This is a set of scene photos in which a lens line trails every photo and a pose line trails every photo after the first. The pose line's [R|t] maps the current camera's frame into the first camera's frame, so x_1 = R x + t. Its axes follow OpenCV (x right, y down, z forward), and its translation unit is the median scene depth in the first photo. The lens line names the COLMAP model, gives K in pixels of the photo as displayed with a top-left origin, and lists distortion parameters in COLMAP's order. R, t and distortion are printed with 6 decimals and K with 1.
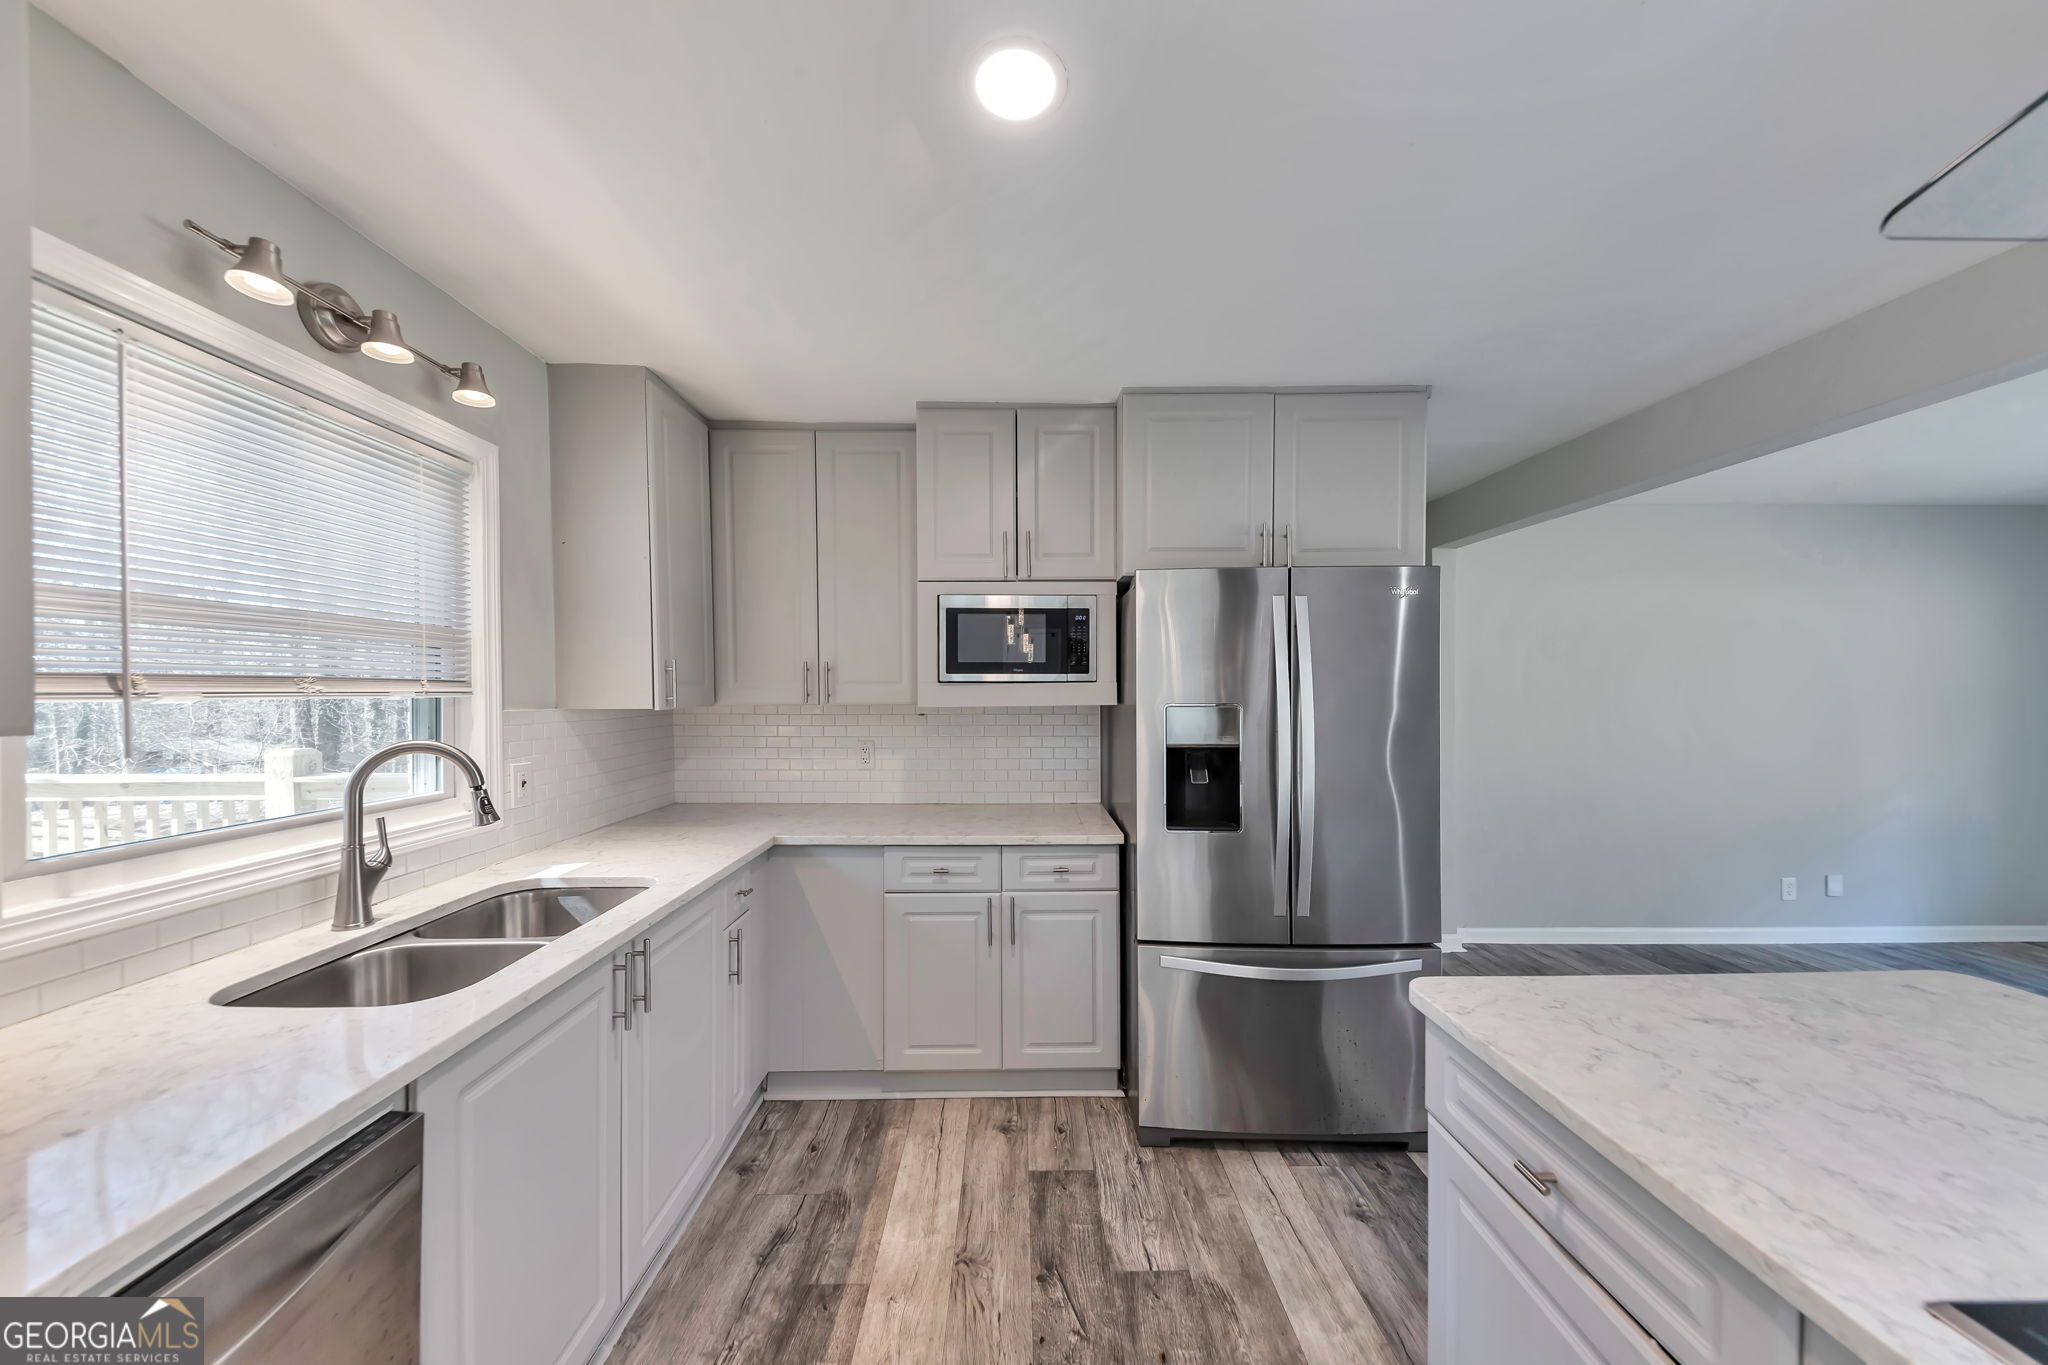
lens RADIAL K [[696.7, 0, 1021.3], [0, 696.7, 691.6], [0, 0, 1]] dist [0.015030, -0.005011]
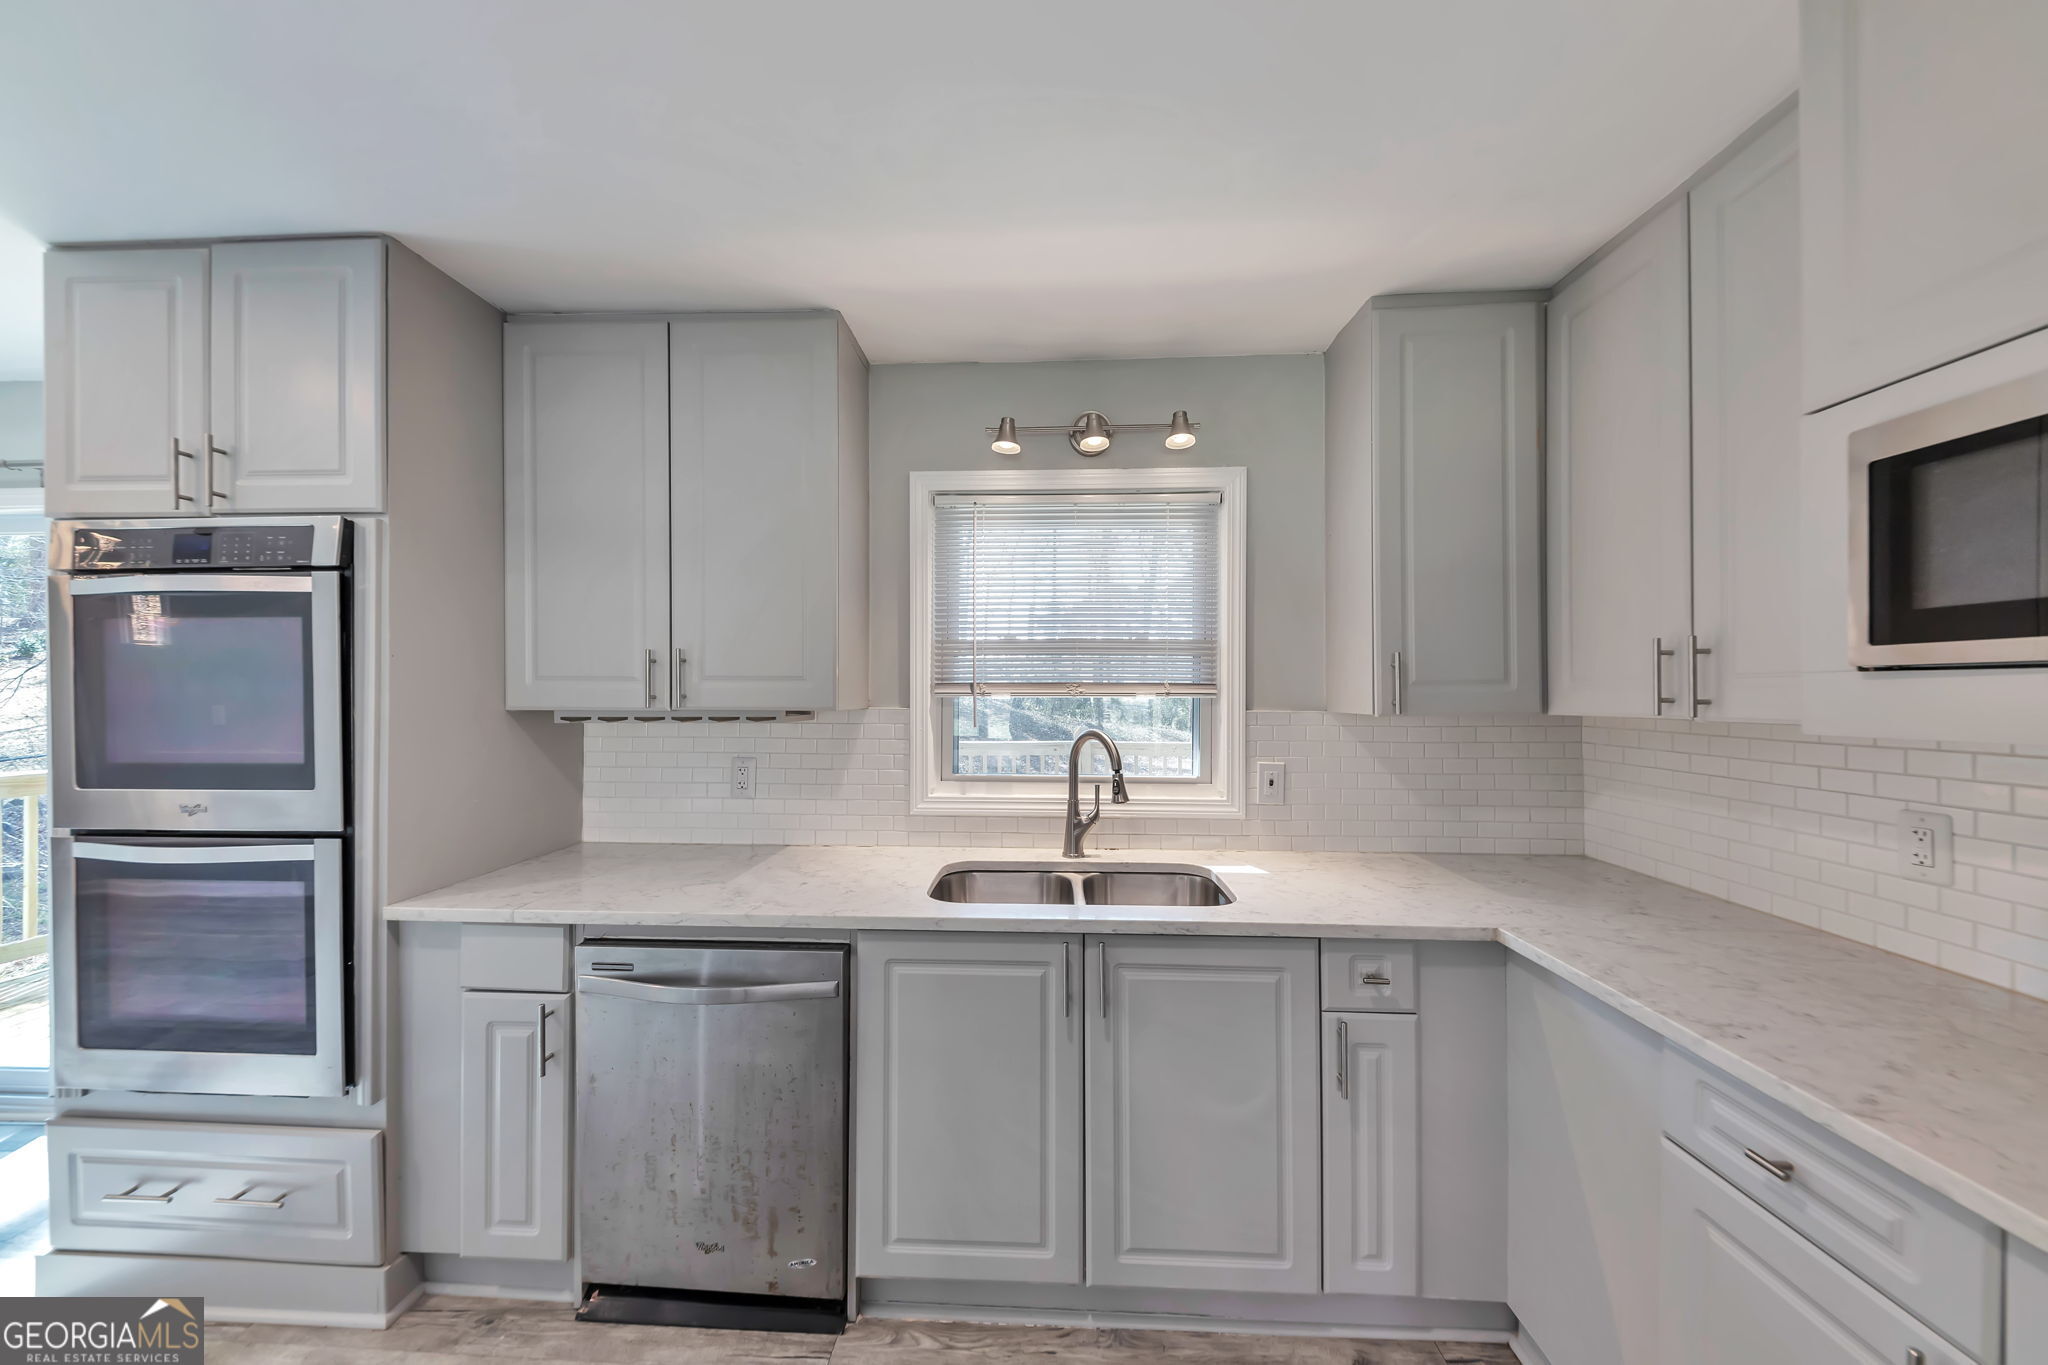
lens RADIAL K [[696.7, 0, 1019.4], [0, 696.7, 691.8], [0, 0, 1]] dist [0.015030, -0.005011]
pose [[-0.059978, 0.001732, -0.998198, 0.328273], [-0.001621, 0.999997, 0.001833, -0.003912], [0.998198, 0.001728, -0.059975, 0.679320]]
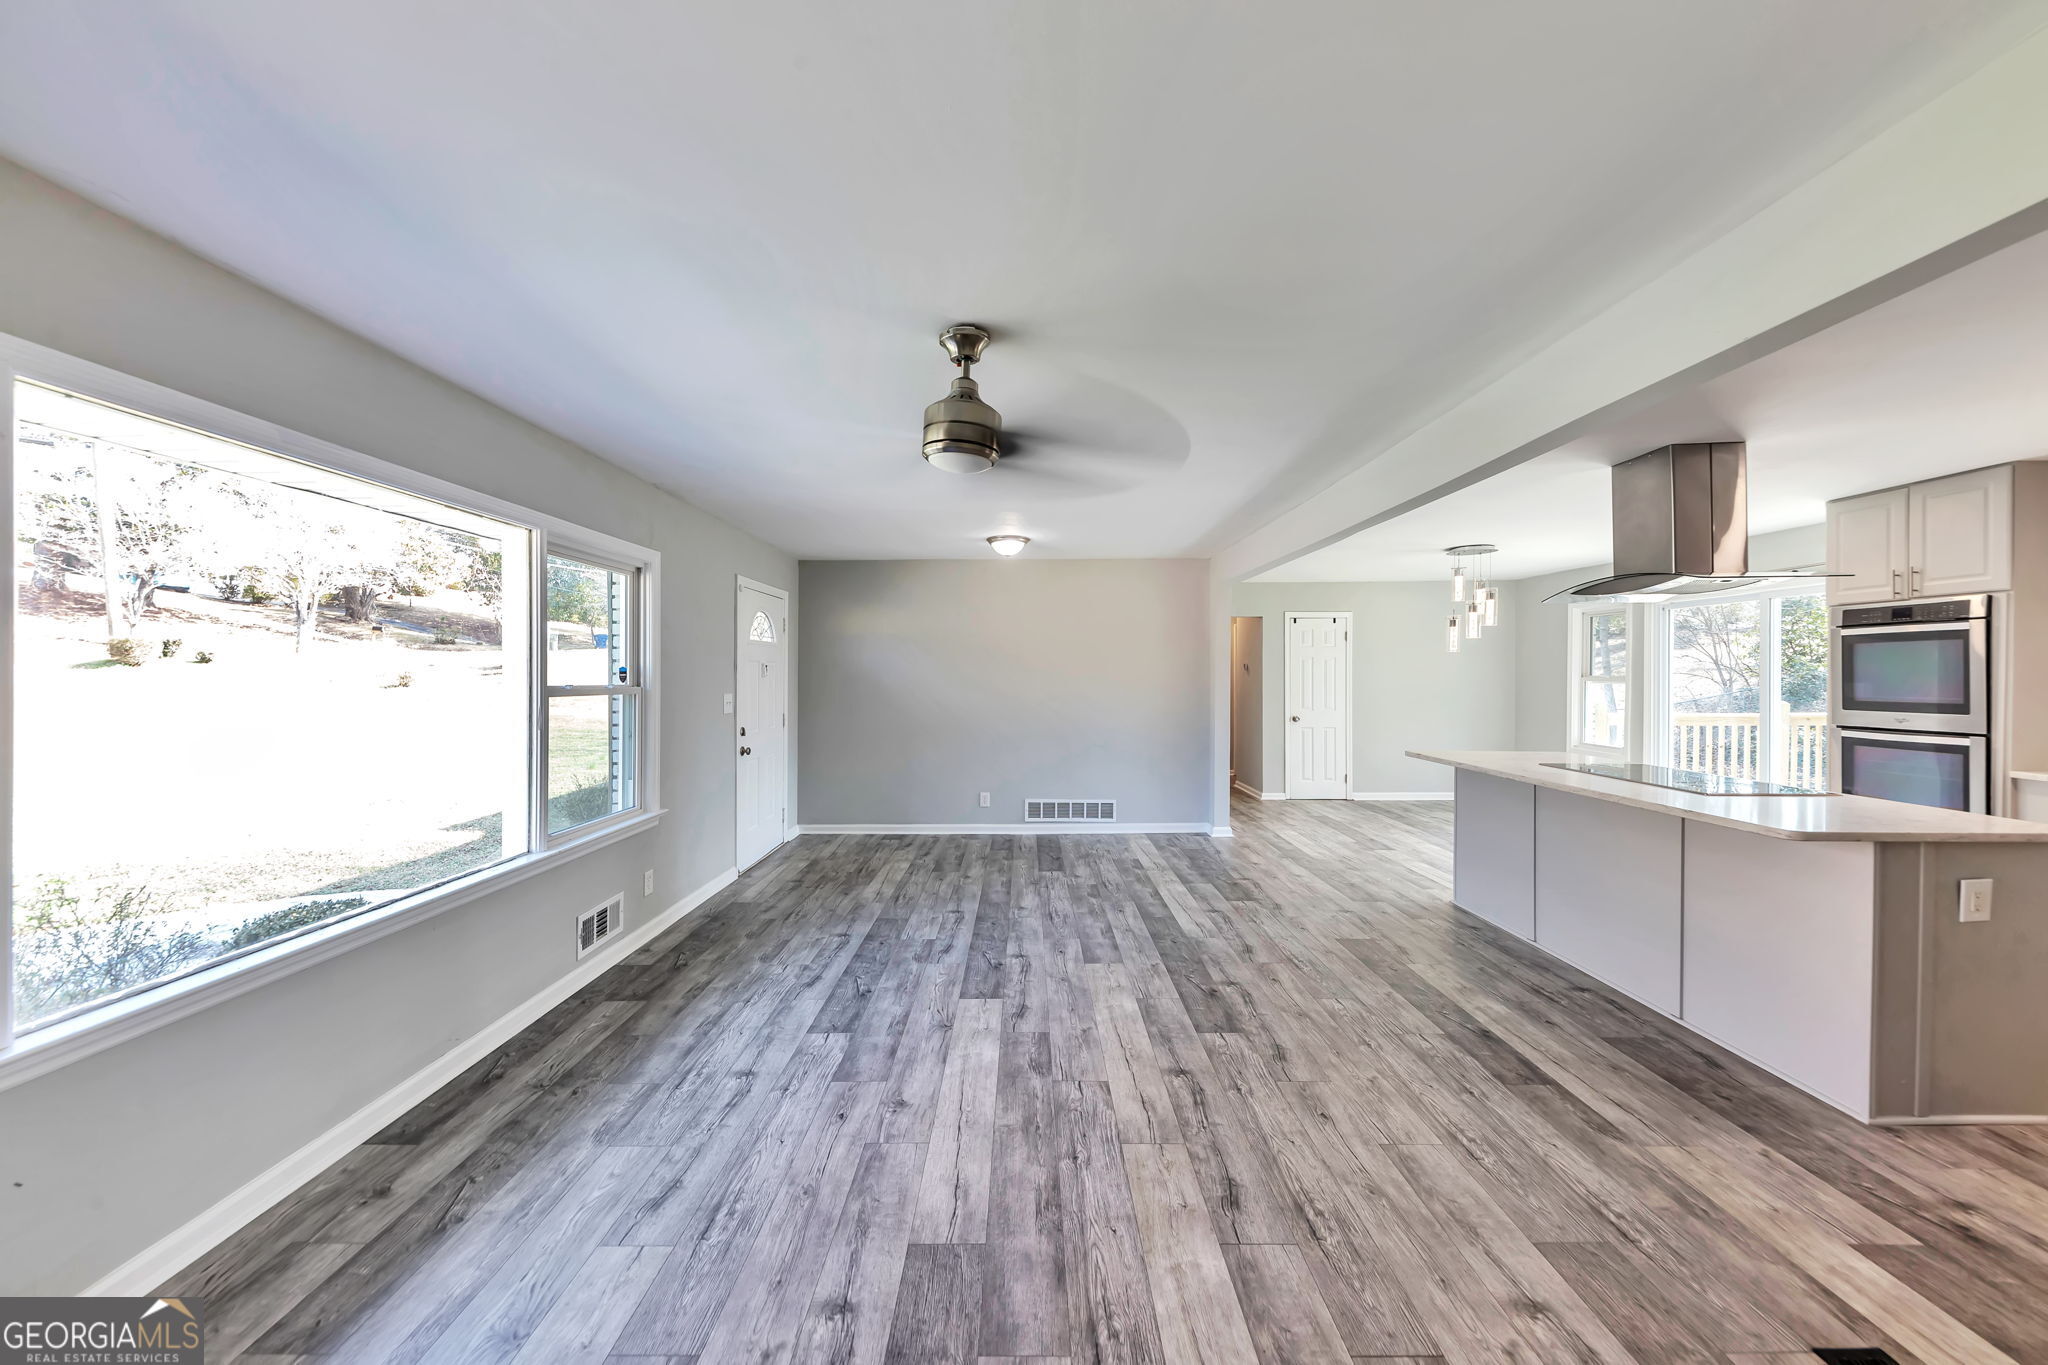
lens RADIAL K [[696.7, 0, 1024.7], [0, 696.7, 681.4], [0, 0, 1]] dist [0.015030, -0.005011]
pose [[-0.999886, 0.005682, 0.013987, 1.872095], [0.005862, 0.999900, 0.012895, -0.014997], [-0.013912, 0.012976, -0.999819, 1.614449]]
